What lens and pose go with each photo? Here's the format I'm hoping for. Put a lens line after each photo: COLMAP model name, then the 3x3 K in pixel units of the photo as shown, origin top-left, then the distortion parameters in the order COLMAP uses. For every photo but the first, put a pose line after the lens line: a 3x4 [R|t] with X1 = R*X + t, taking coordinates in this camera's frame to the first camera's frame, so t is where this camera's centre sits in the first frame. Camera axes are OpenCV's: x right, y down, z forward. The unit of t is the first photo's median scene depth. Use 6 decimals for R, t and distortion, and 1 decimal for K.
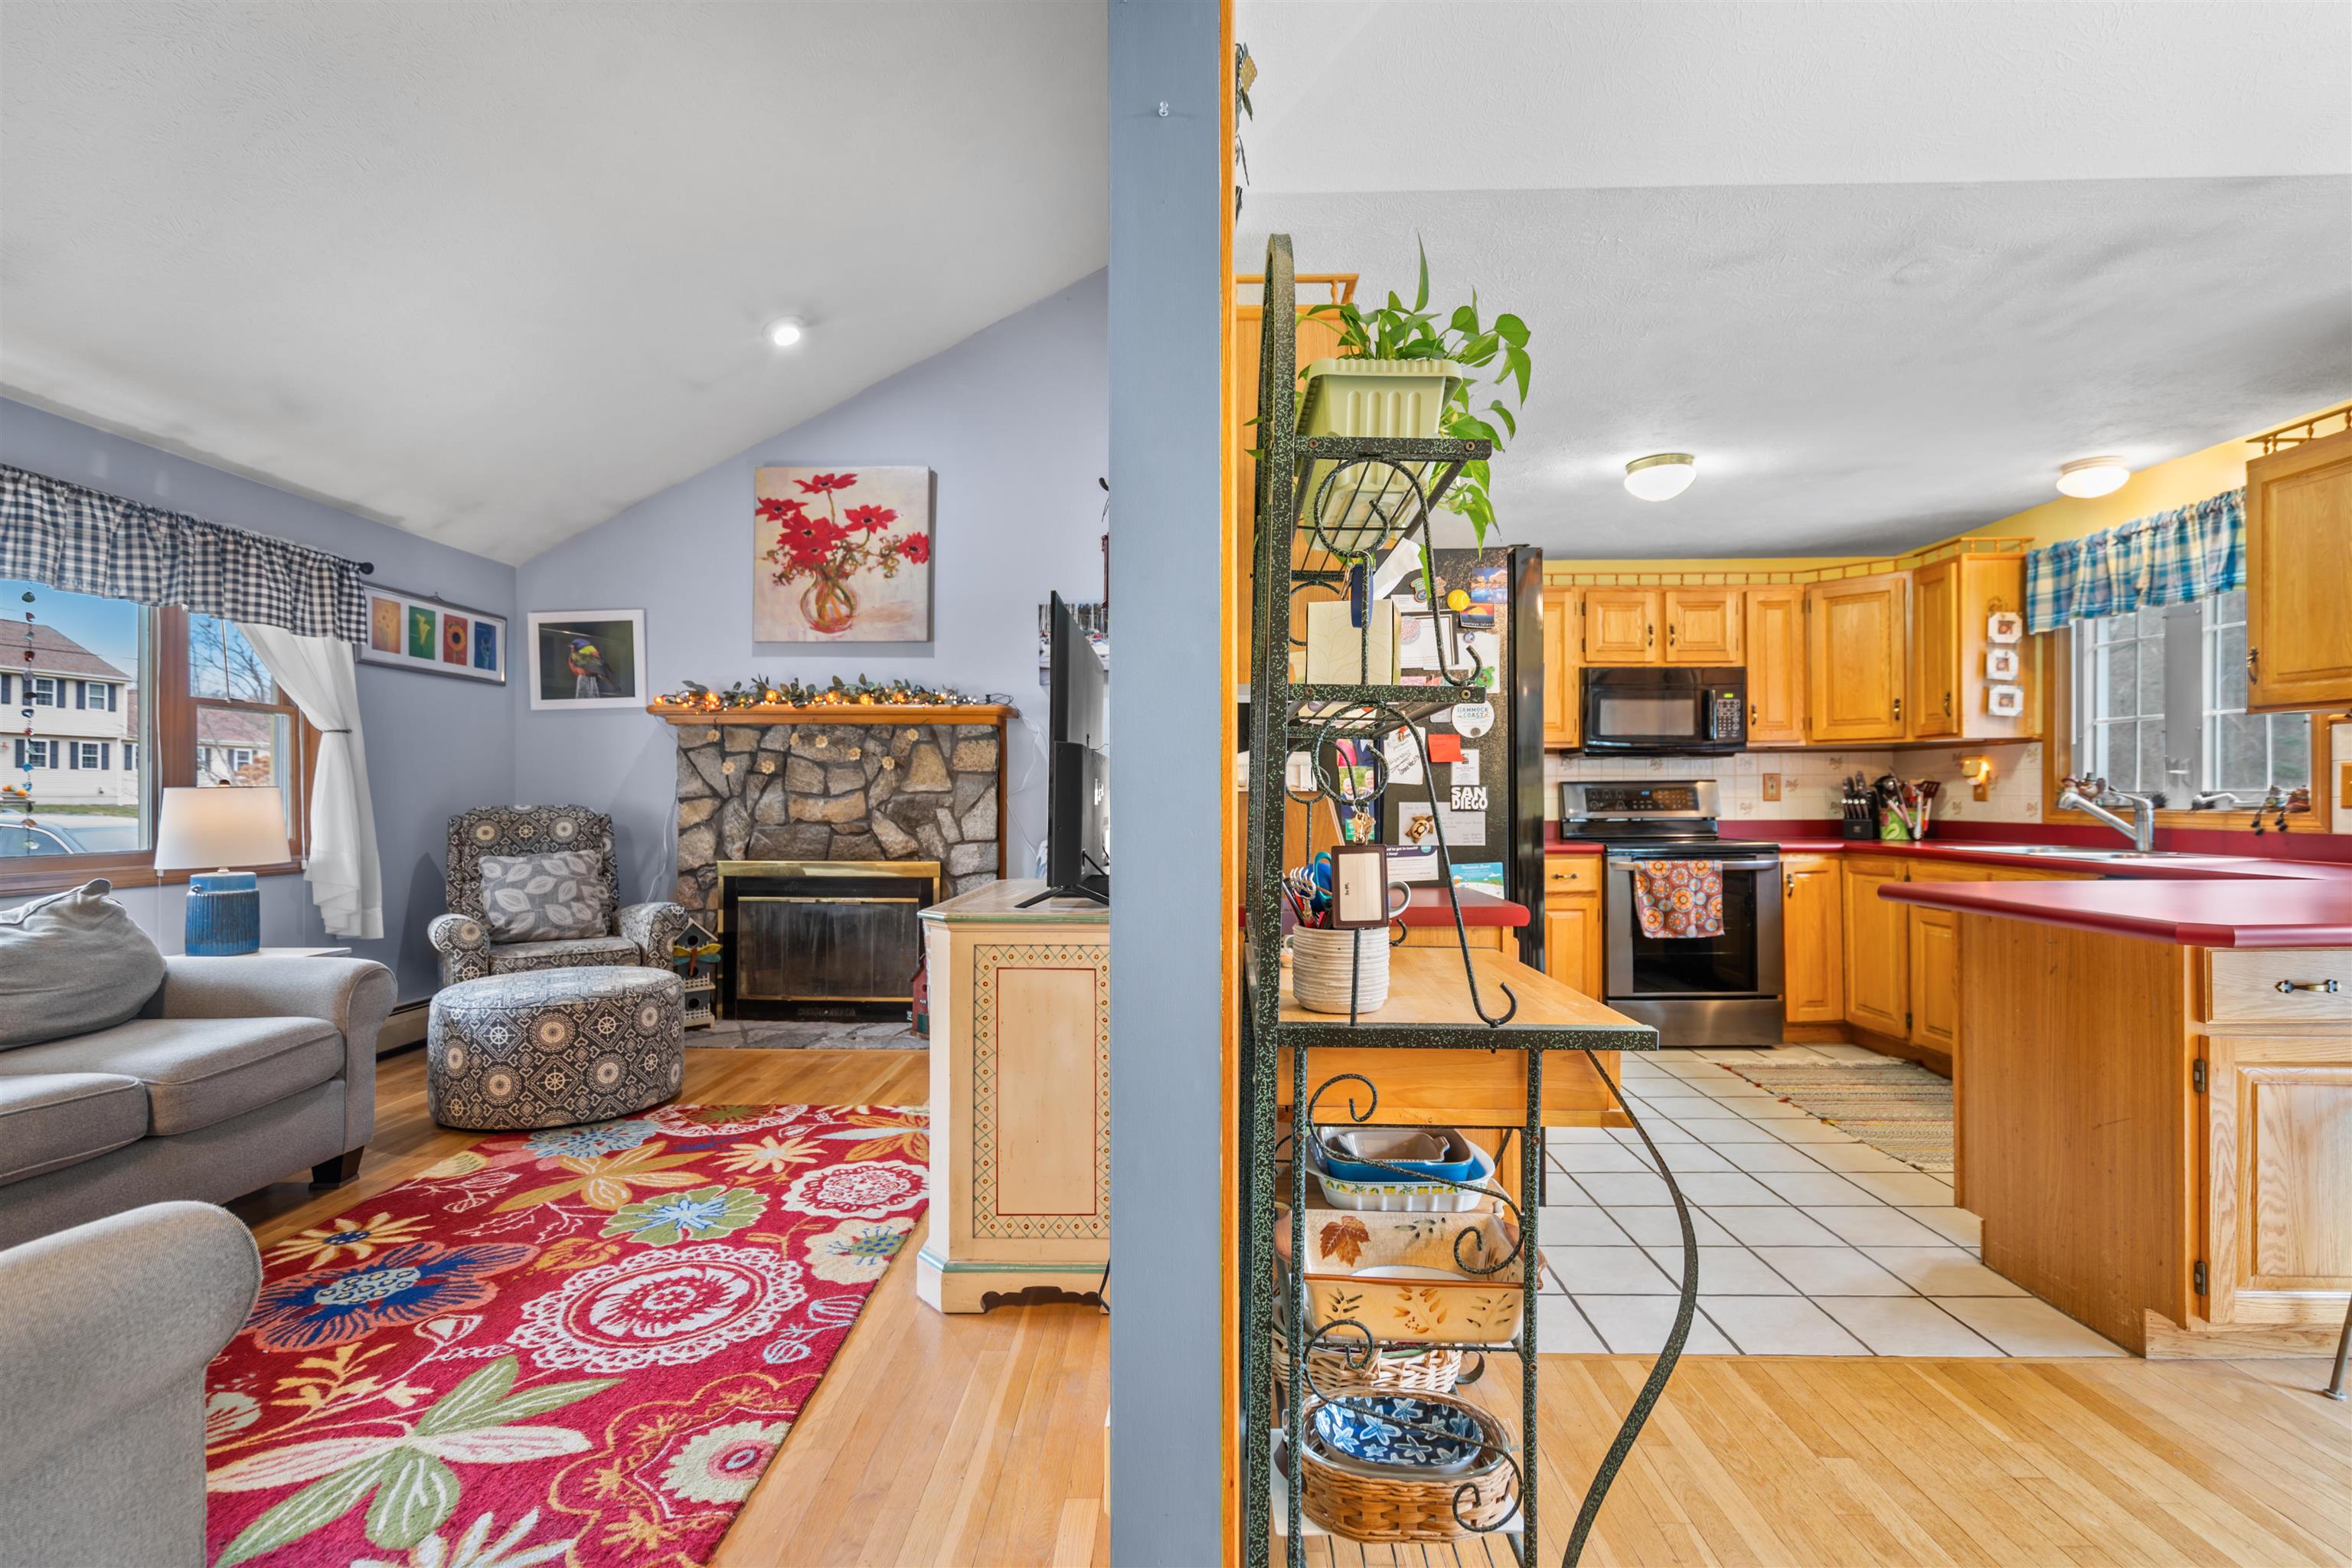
lens RADIAL K [[1074.0, 0, 1179.3], [0, 1074.0, 798.4], [0, 0, 1]] dist [-0.001187, 0.002569]
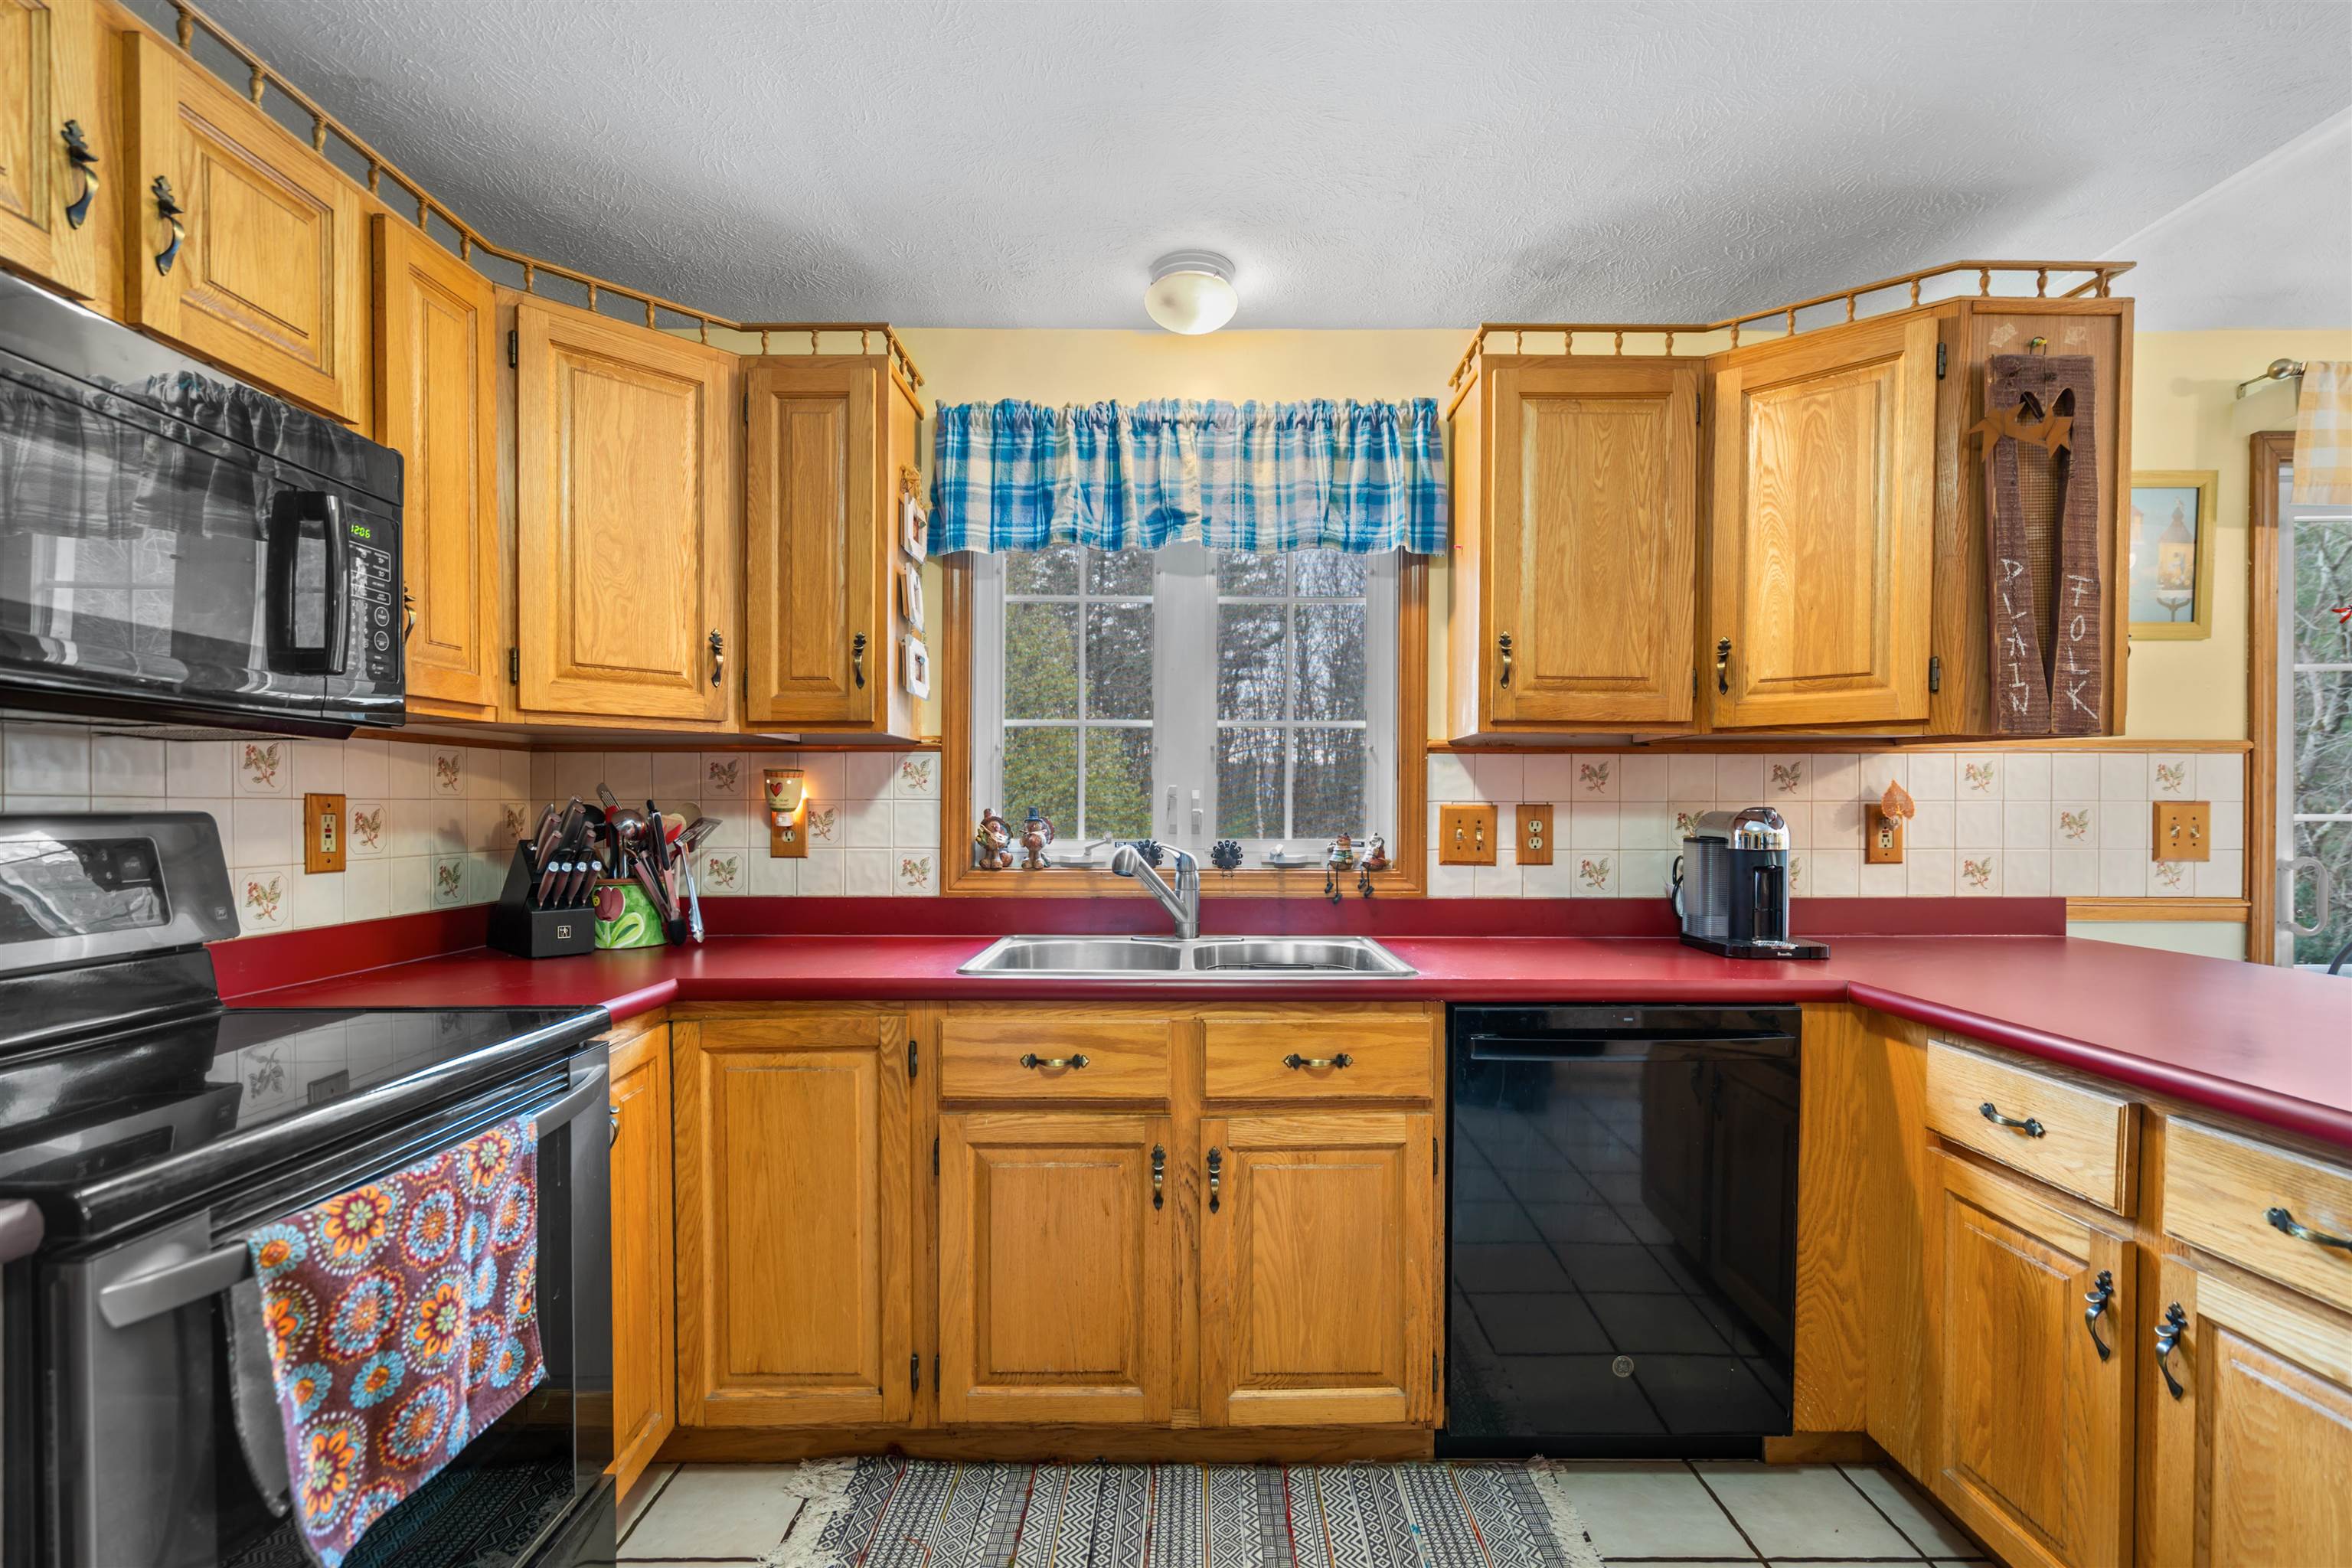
lens RADIAL K [[1074.0, 0, 1162.2], [0, 1074.0, 817.8], [0, 0, 1]] dist [-0.001187, 0.002569]
pose [[-0.018314, -0.007391, 0.999805, 0.377903], [0.000583, 0.999972, 0.007403, -0.034157], [-0.999832, 0.000719, -0.018309, 1.415201]]
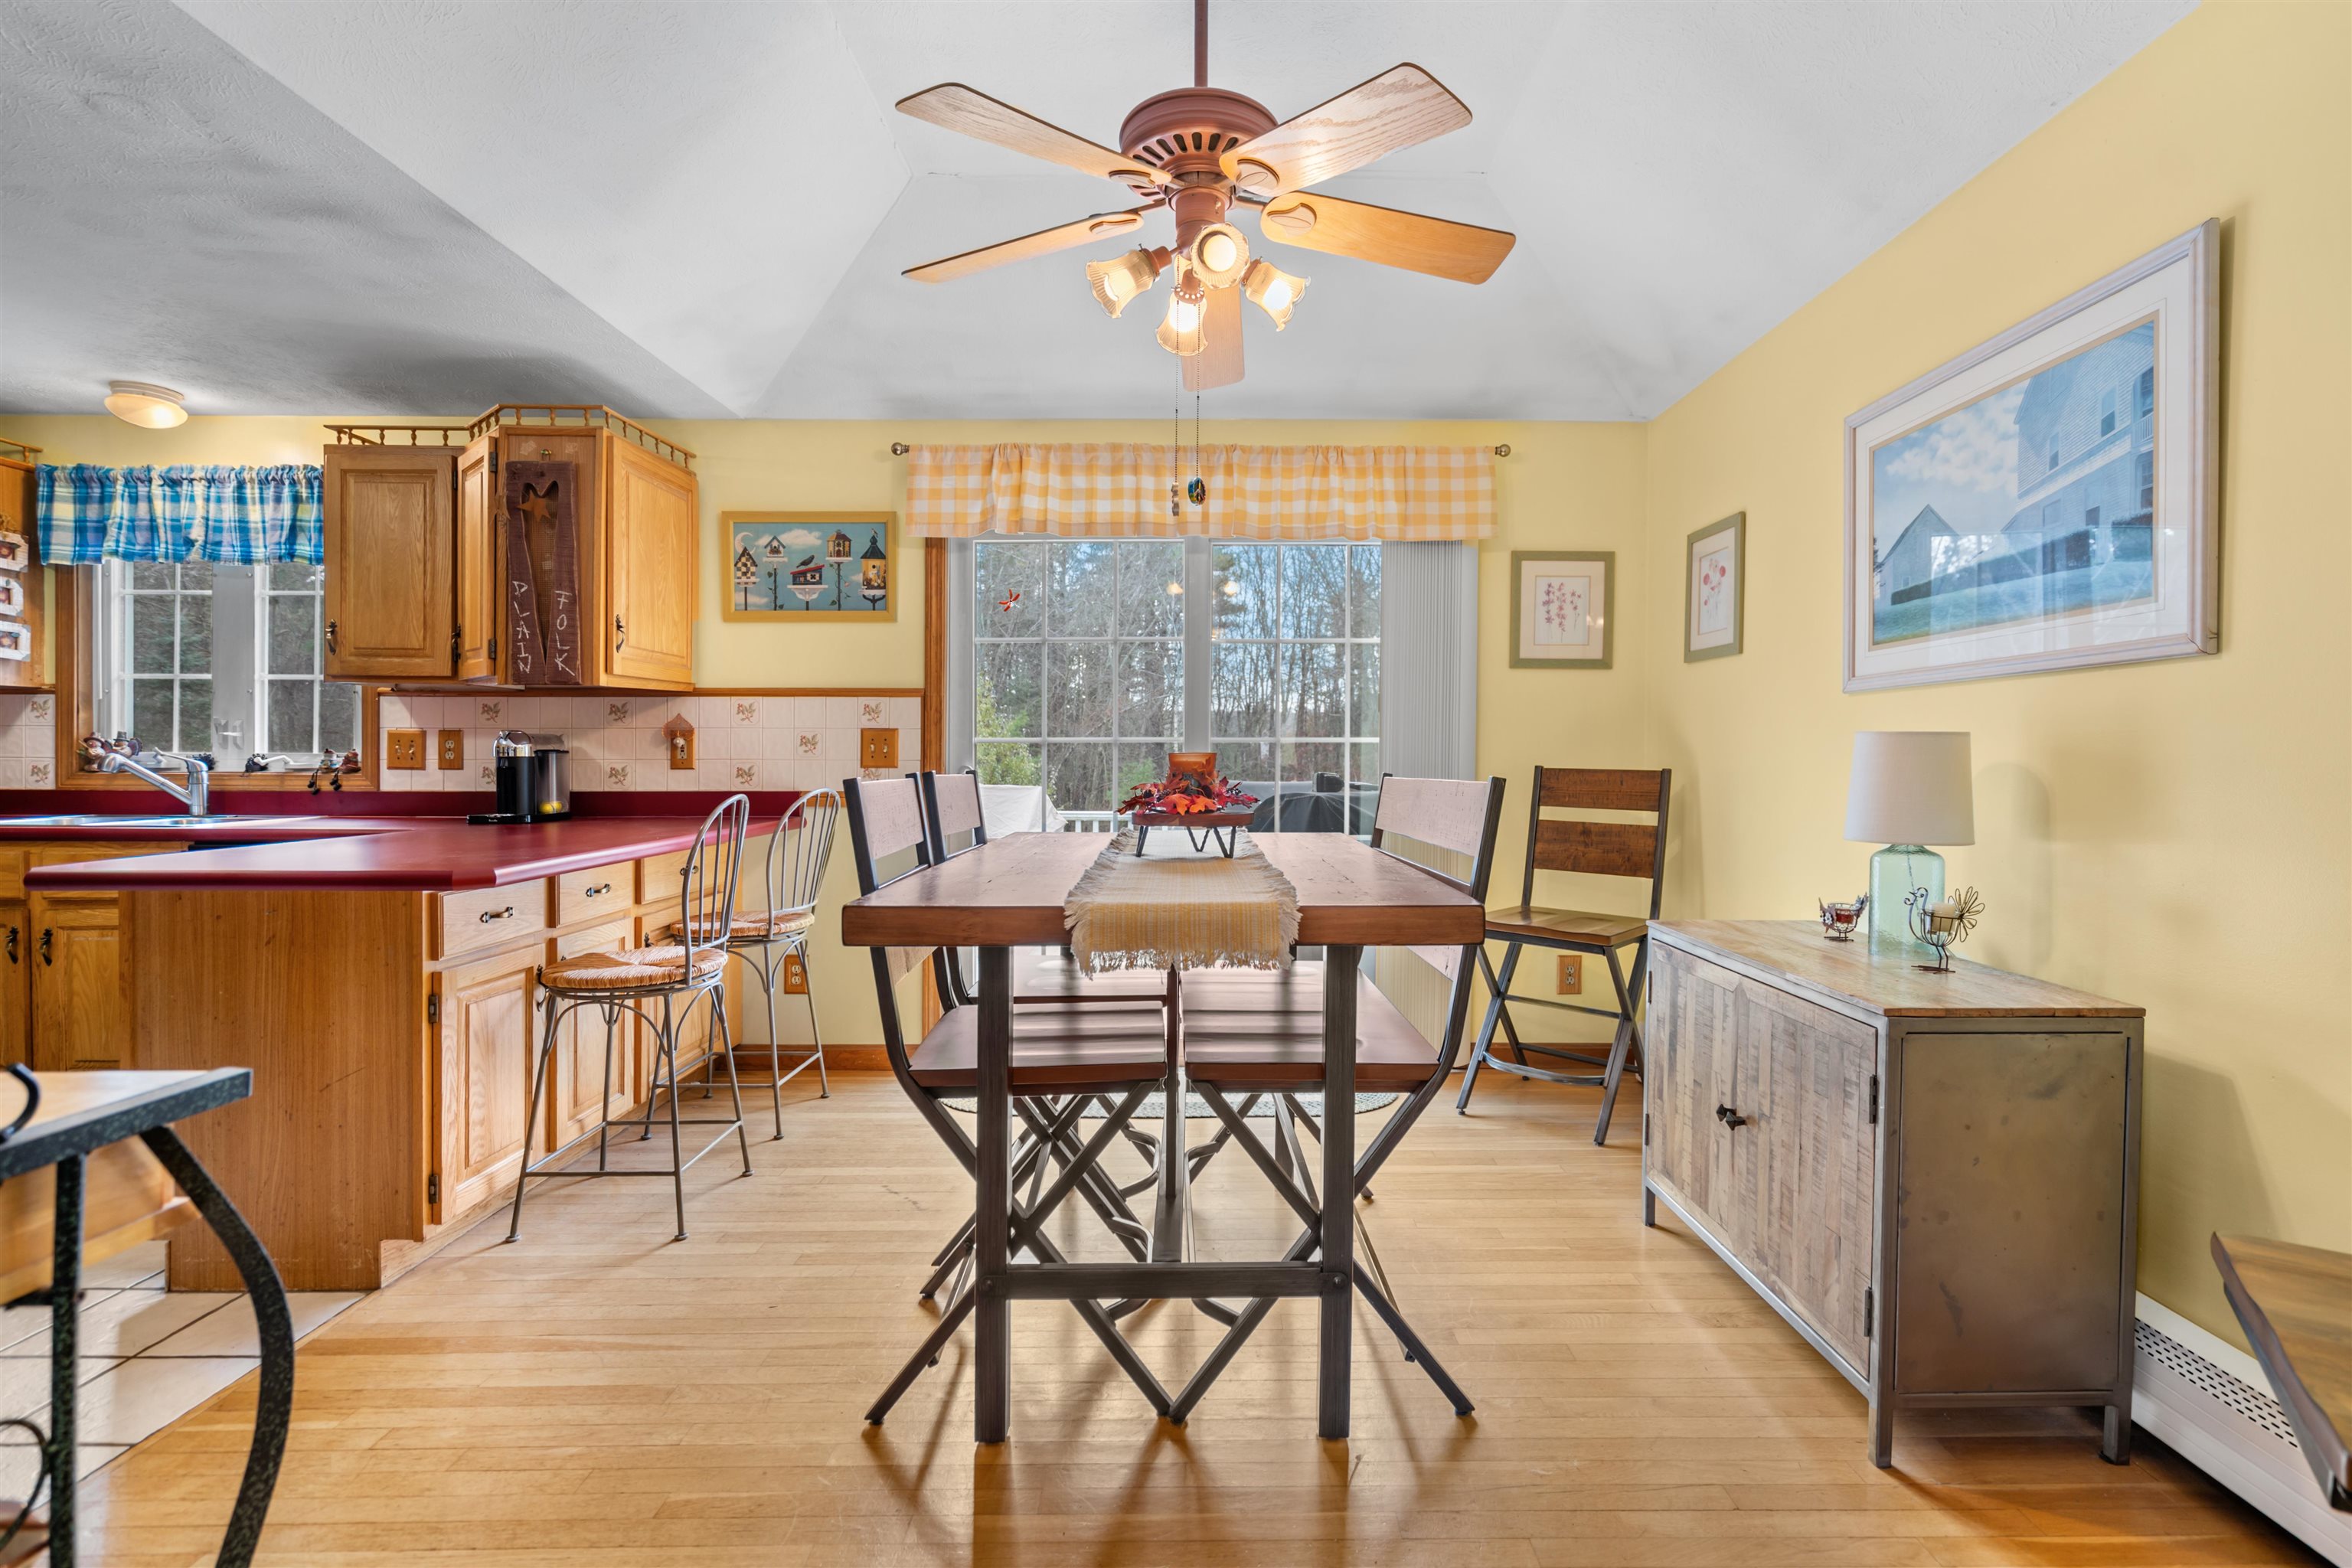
lens RADIAL K [[1133.7, 0, 1178.9], [0, 1133.7, 796.0], [0, 0, 1]] dist [-0.008369, 0.007739]
pose [[-0.020979, -0.028591, 0.999371, -0.185966], [-0.001361, 0.999591, 0.028568, 0.002813], [-0.999779, -0.000761, -0.021009, 0.204331]]
